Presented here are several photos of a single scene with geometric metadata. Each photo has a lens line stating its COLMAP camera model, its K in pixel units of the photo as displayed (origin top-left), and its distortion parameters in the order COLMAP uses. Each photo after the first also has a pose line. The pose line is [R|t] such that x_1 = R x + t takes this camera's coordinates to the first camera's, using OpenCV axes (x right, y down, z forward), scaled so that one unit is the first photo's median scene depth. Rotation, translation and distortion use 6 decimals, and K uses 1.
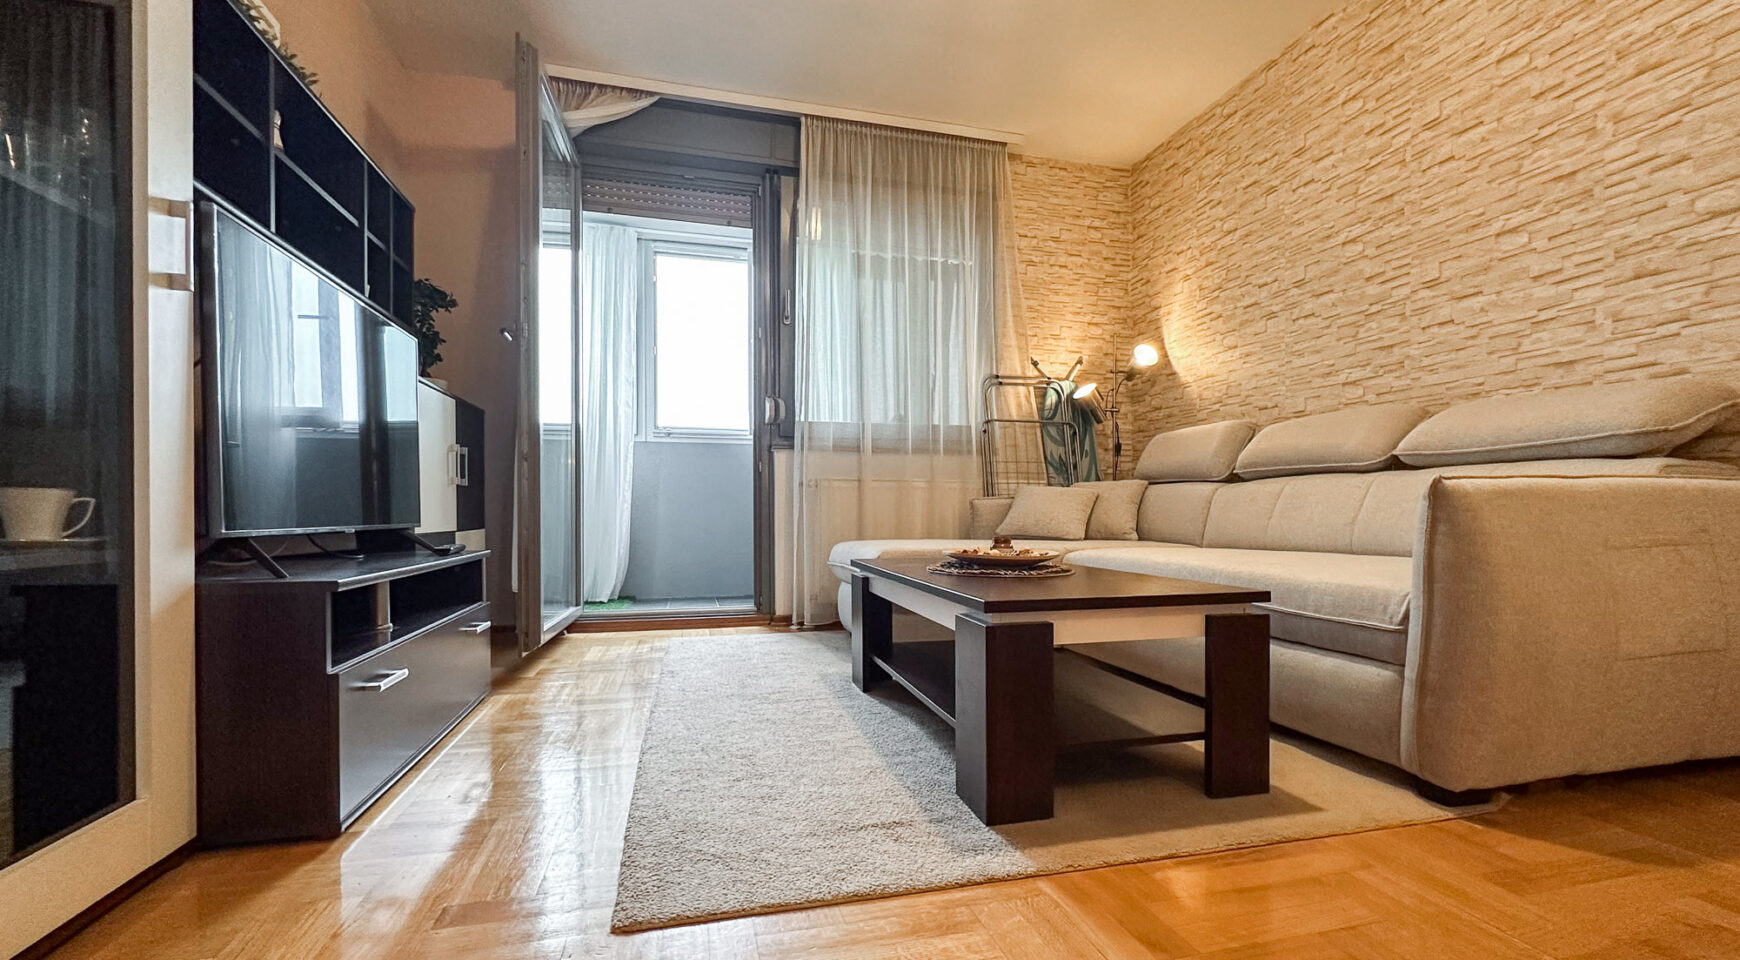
lens RADIAL K [[715.6, 0, 871.0], [0, 715.6, 525.1], [0, 0, 1]] dist [-0.012493, -0.000014]
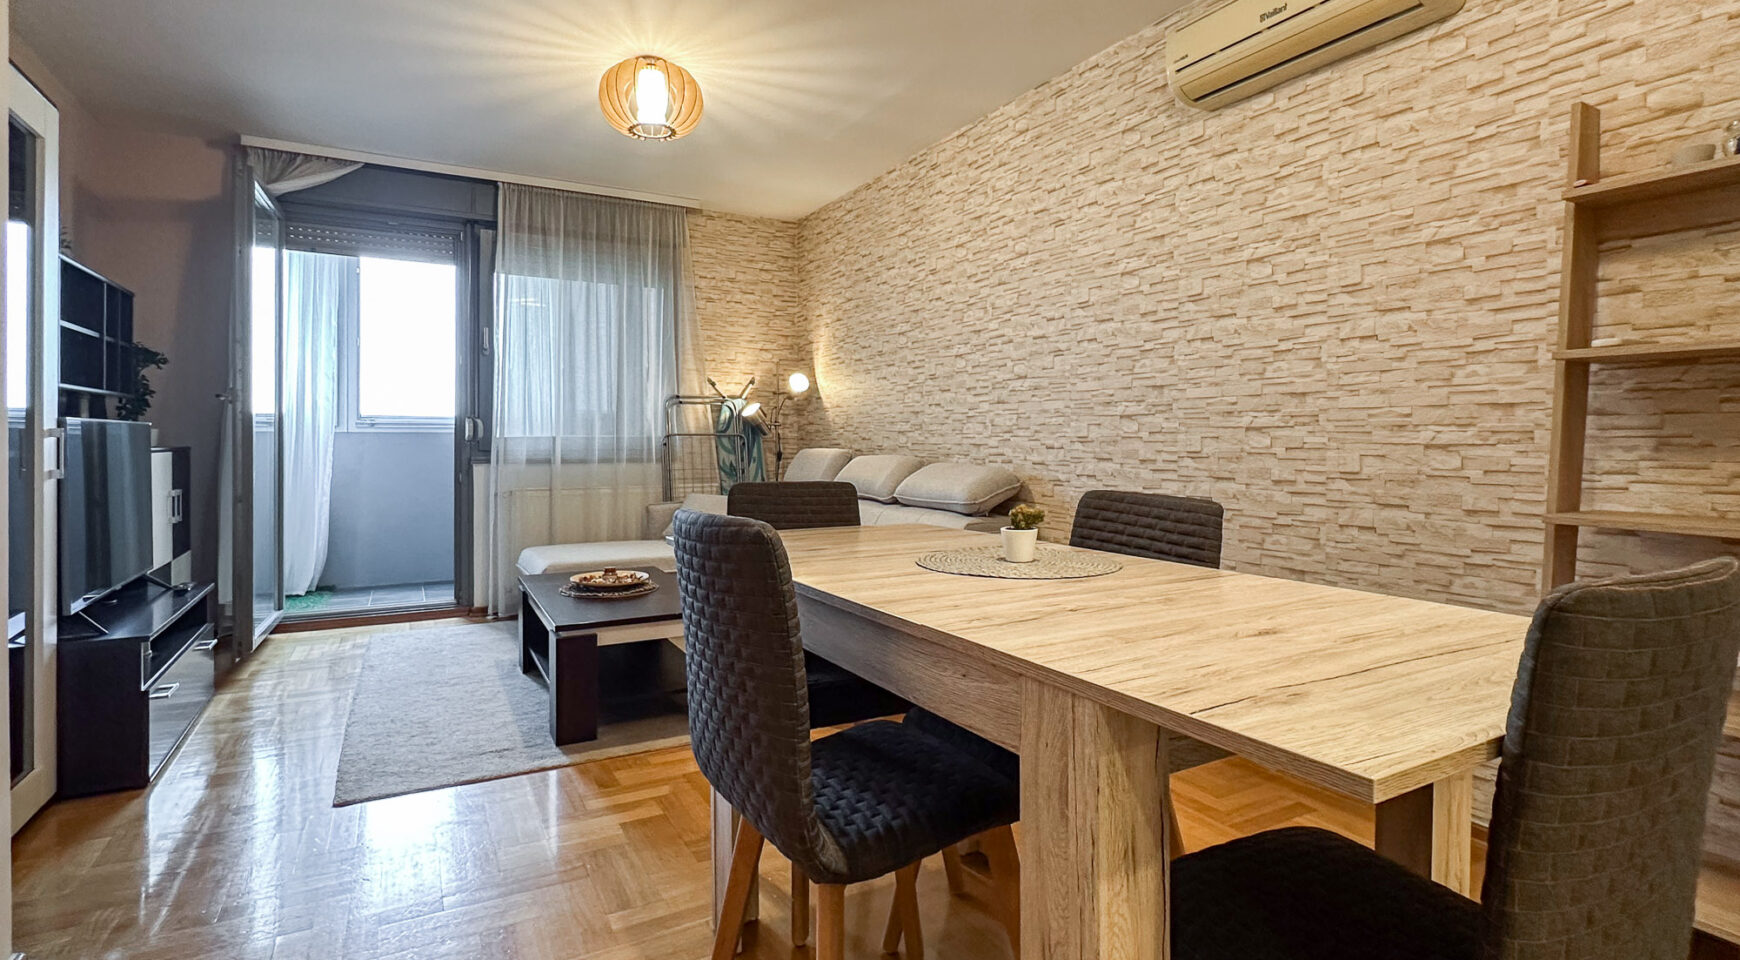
lens RADIAL K [[865.9, 0, 906.1], [0, 865.9, 434.5], [0, 0, 1]] dist [-0.023382, 0.002222]
pose [[0.962307, 0.000818, 0.271965, 0.159600], [0.002102, 0.999943, -0.010446, -0.135843], [-0.271958, 0.010624, 0.962250, -0.525709]]
